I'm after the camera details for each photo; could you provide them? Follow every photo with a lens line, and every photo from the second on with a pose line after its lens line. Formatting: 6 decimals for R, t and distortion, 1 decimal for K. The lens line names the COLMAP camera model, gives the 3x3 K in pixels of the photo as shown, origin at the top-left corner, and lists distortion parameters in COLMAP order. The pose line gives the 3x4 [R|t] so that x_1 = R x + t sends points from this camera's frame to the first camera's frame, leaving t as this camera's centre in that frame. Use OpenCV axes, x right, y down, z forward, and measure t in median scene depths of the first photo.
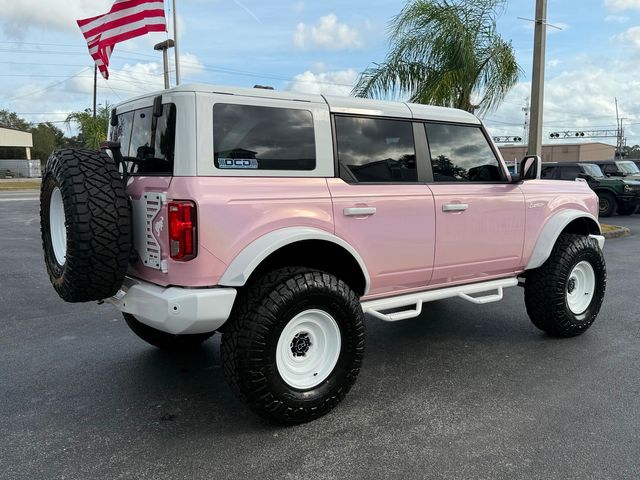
lens RADIAL K [[559.2, 0, 320.0], [0, 559.2, 240.0], [0, 0, 1]] dist [0.133894, -0.220406]
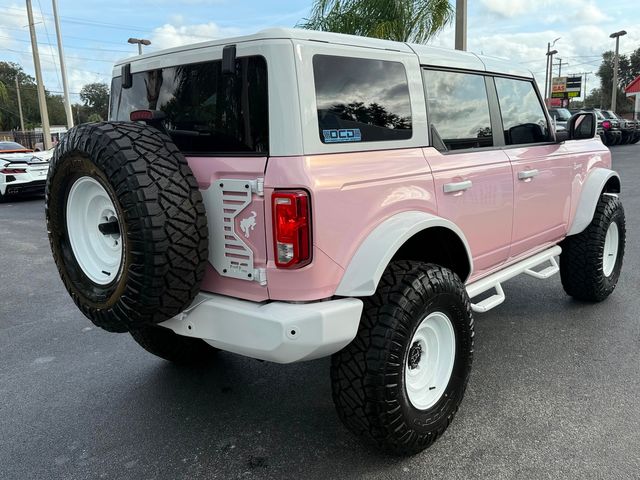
lens RADIAL K [[559.2, 0, 320.0], [0, 559.2, 240.0], [0, 0, 1]] dist [0.133894, -0.220406]
pose [[0.977208, -0.070467, 0.200246, -0.341051], [0.055786, 0.995388, 0.078037, -0.055866], [-0.204821, -0.065088, 0.976633, 0.248989]]
